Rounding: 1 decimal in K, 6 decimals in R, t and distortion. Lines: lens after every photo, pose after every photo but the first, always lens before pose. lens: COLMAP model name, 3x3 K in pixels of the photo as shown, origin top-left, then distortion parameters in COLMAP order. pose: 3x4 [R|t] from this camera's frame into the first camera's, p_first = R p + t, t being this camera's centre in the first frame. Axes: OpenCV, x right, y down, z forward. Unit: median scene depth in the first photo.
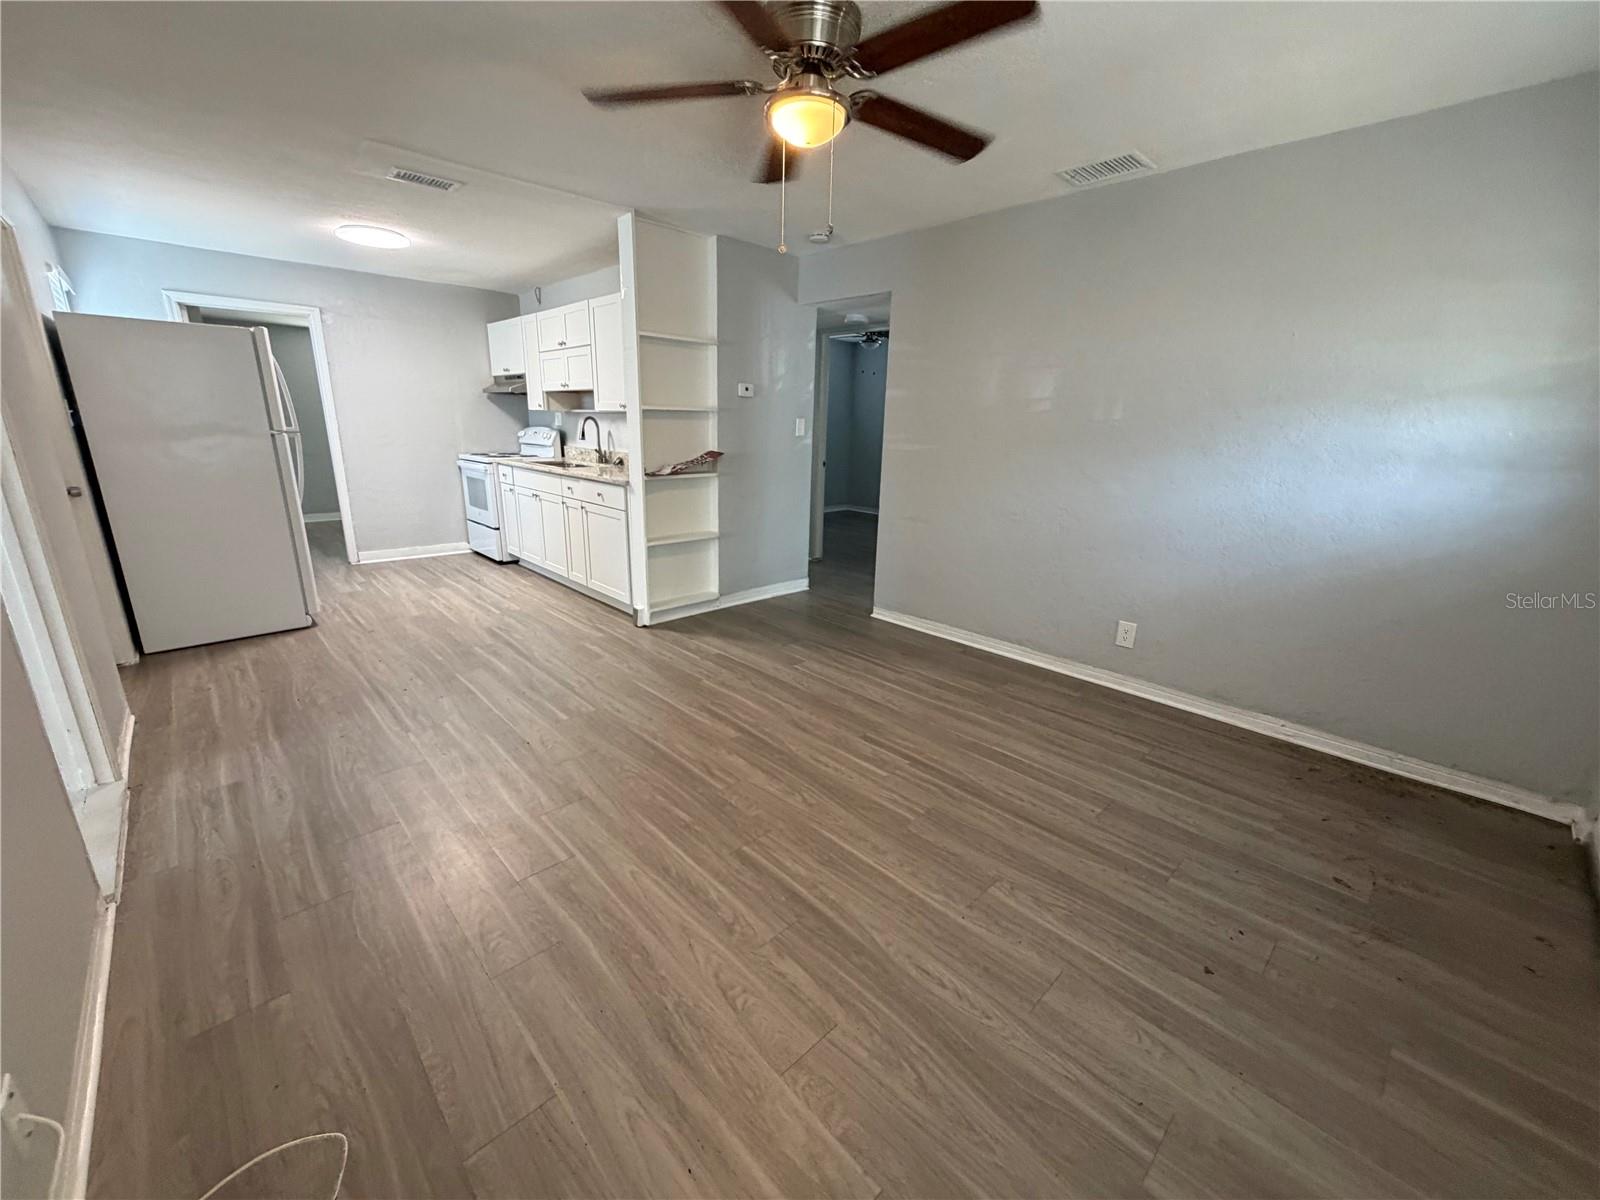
lens RADIAL K [[634.9, 0, 800.0], [0, 634.9, 600.0], [0, 0, 1]] dist [-0.002537, -0.000076]
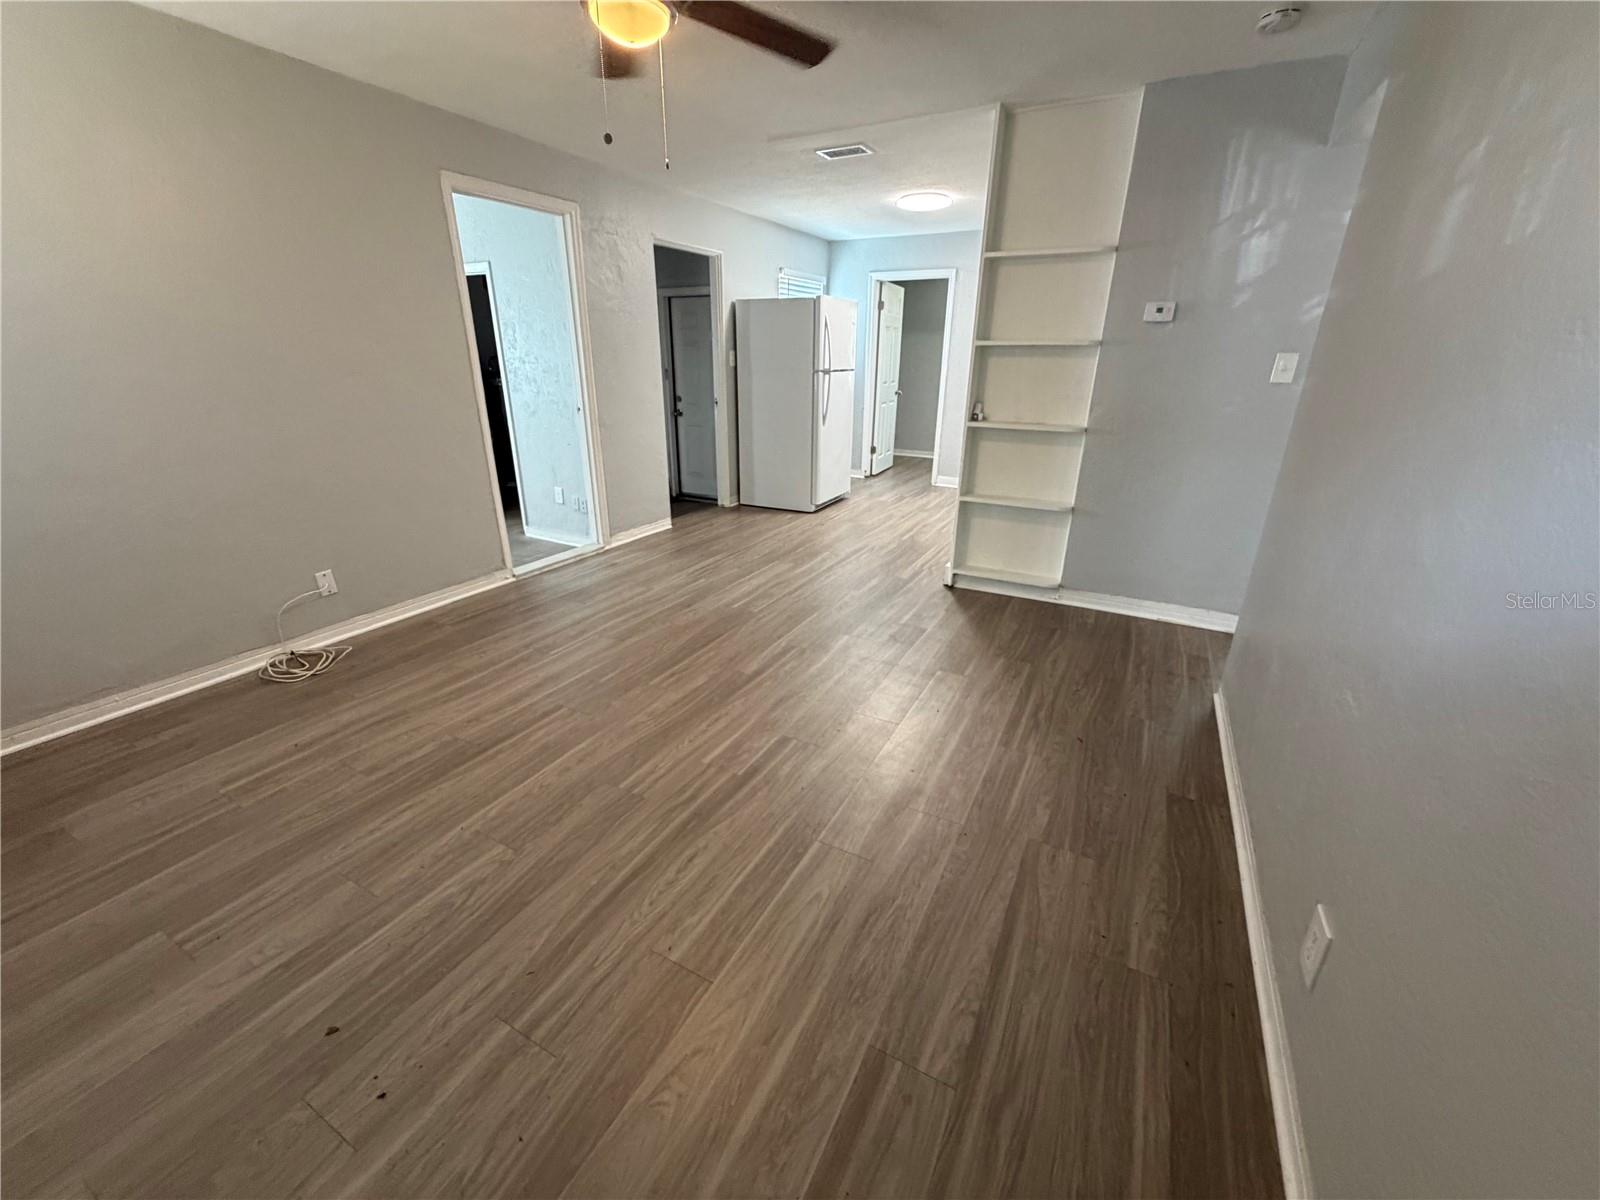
lens RADIAL K [[643.9, 0, 800.0], [0, 643.9, 600.0], [0, 0, 1]] dist [0.003541, 0.000228]
pose [[0.309503, 0.319781, -0.895515, 0.934338], [-0.258892, 0.934519, 0.244232, -0.195606], [0.914977, 0.156251, 0.372026, 0.771975]]
